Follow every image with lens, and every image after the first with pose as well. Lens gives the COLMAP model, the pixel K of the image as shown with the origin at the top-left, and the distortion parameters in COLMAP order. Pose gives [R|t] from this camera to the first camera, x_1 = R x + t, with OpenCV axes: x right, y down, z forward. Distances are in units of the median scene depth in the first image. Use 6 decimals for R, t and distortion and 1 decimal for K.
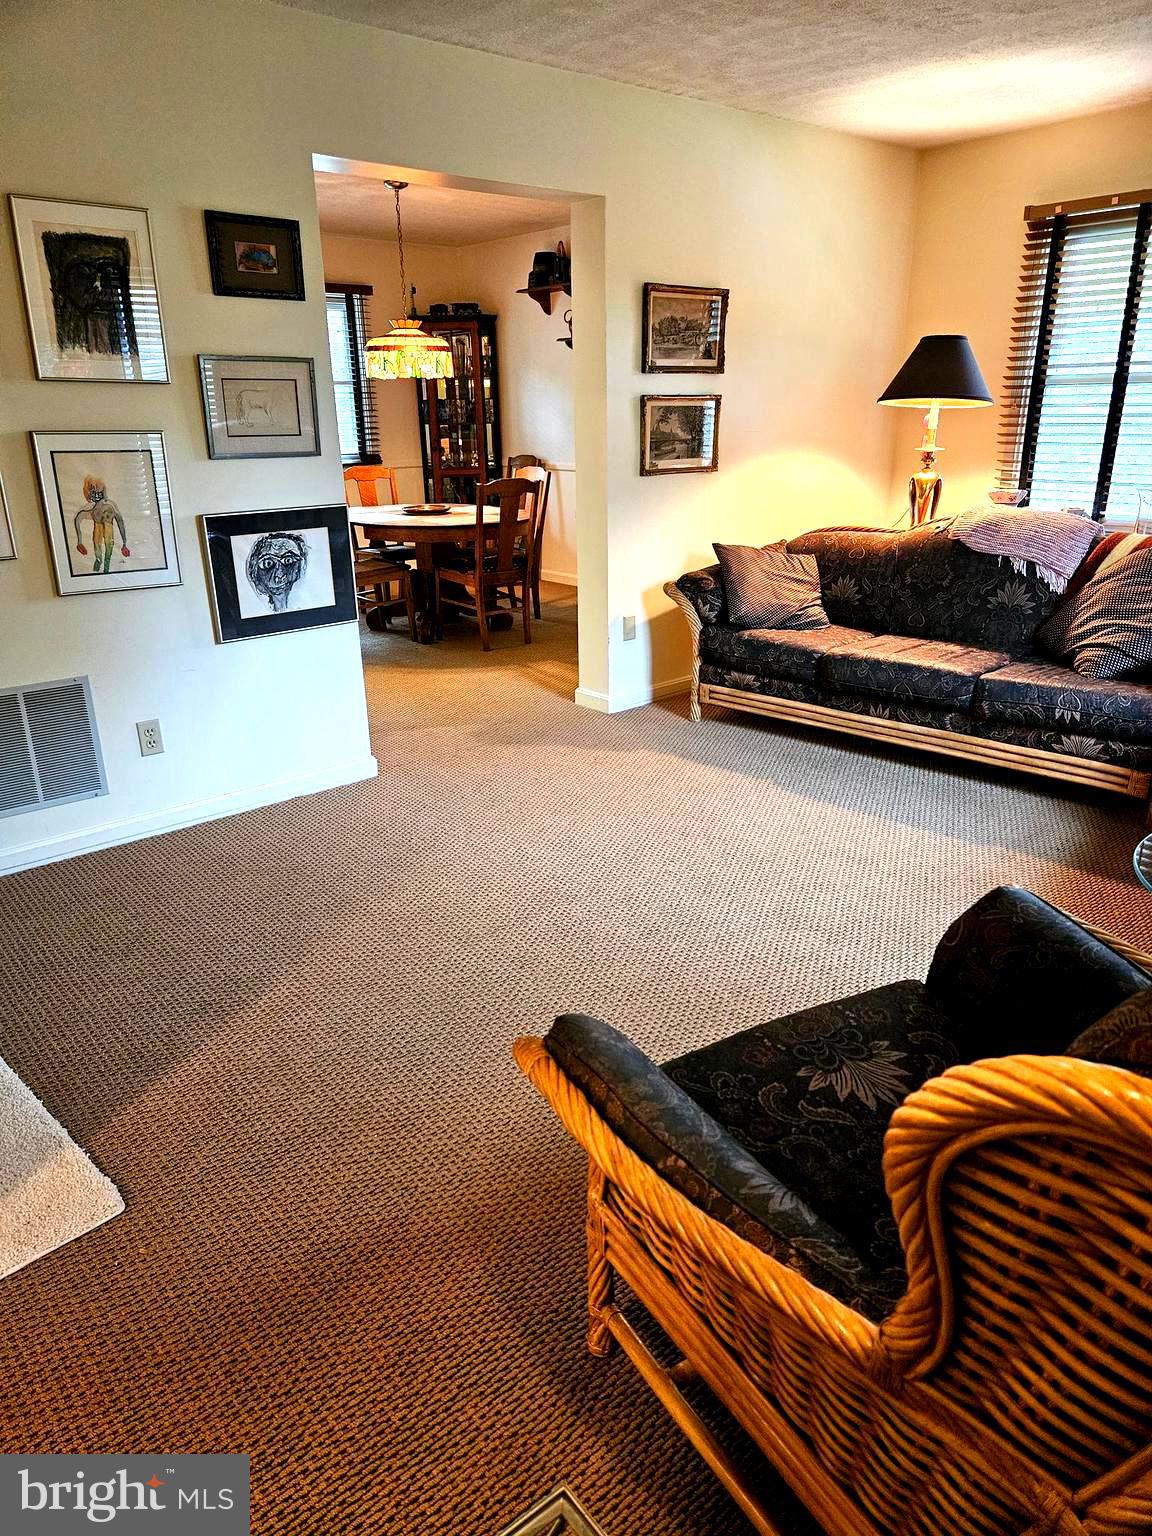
lens RADIAL K [[1020.6, 0, 579.2], [0, 1020.6, 760.5], [0, 0, 1]] dist [0.081101, -0.074319]
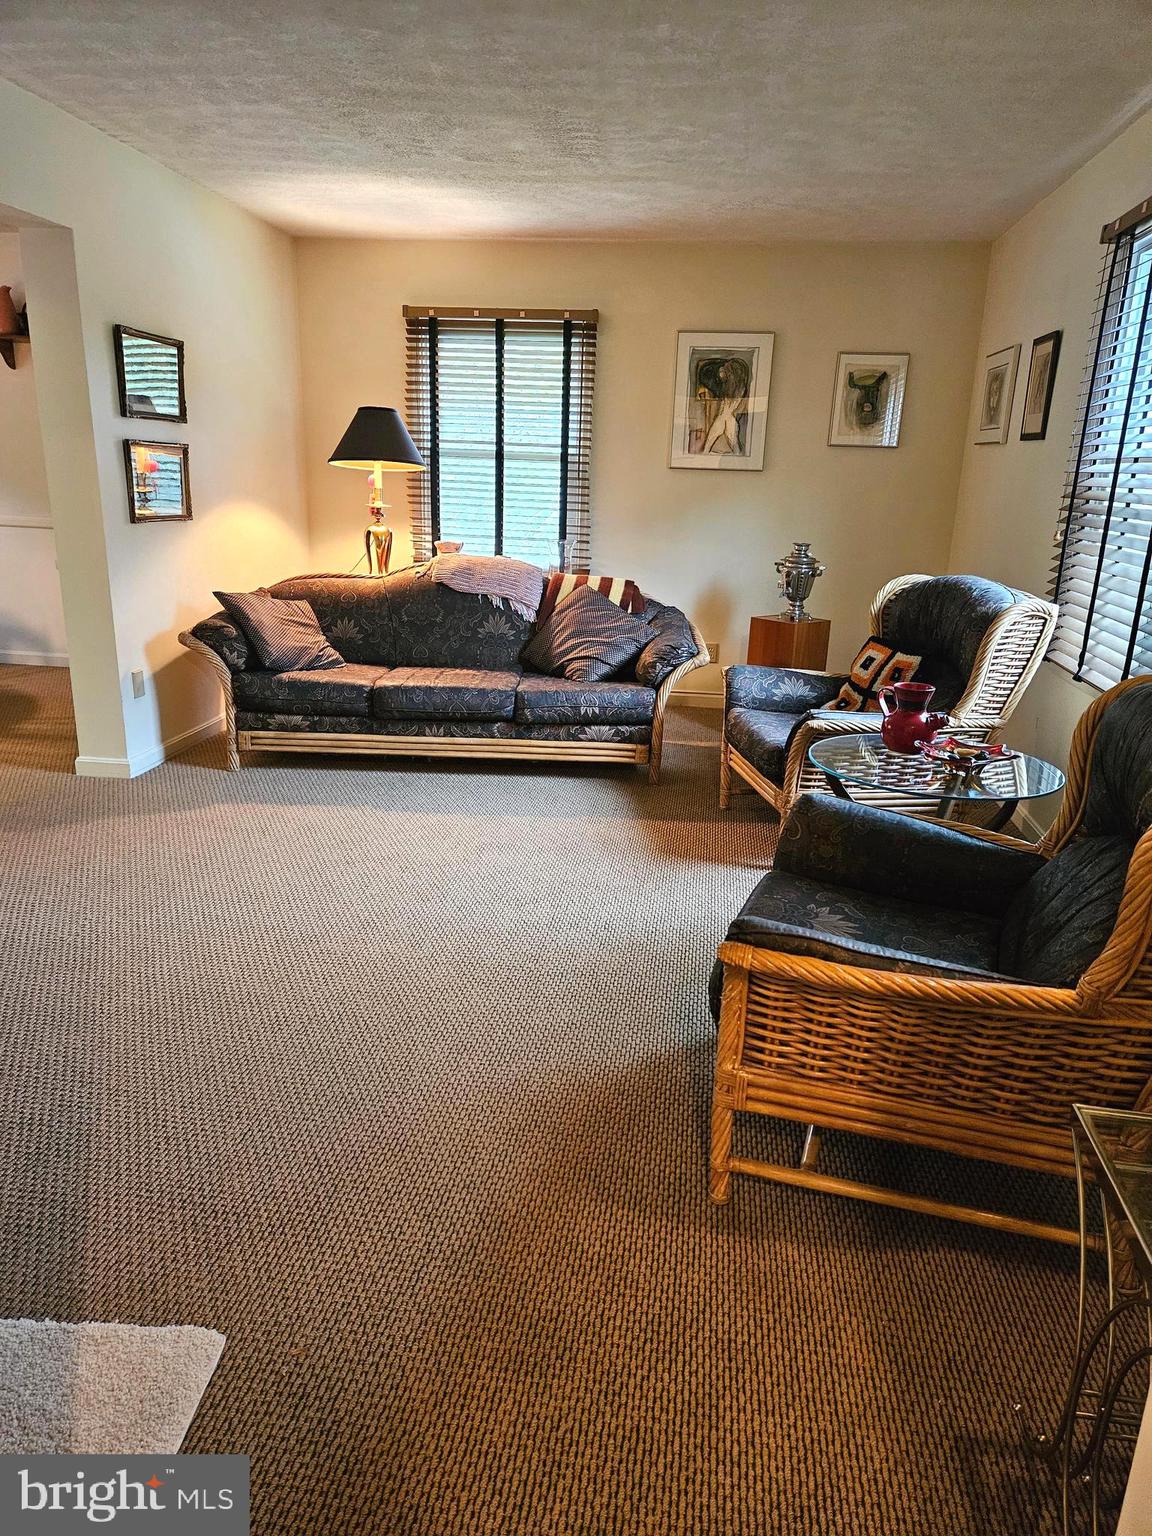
lens RADIAL K [[1020.6, 0, 586.0], [0, 1020.6, 766.1], [0, 0, 1]] dist [0.081101, -0.074319]
pose [[0.731052, -0.150501, 0.665516, -0.317807], [0.180702, 0.983249, 0.023856, -0.005527], [-0.657958, 0.102820, 0.746002, 0.039974]]
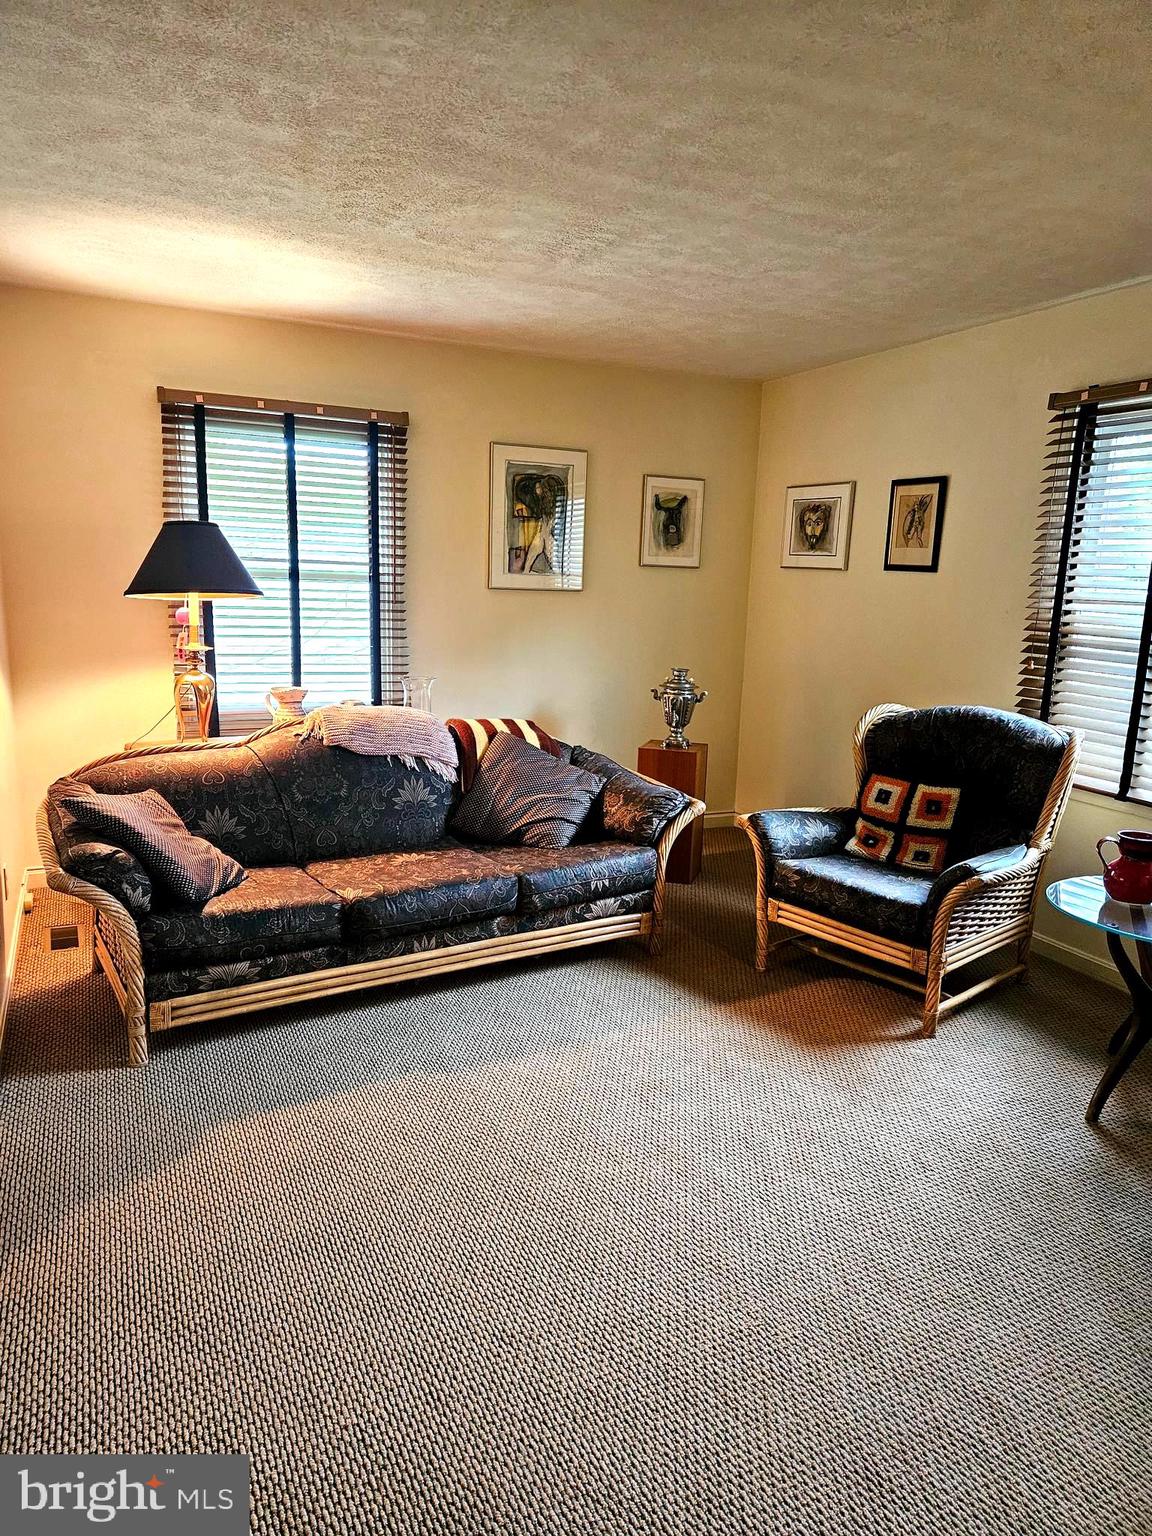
lens RADIAL K [[1020.6, 0, 576.6], [0, 1020.6, 766.6], [0, 0, 1]] dist [0.081101, -0.074319]
pose [[0.255331, -0.161720, 0.953233, -0.443147], [0.281153, 0.955726, 0.086834, -0.212137], [-0.925073, 0.245833, 0.289494, 0.538142]]
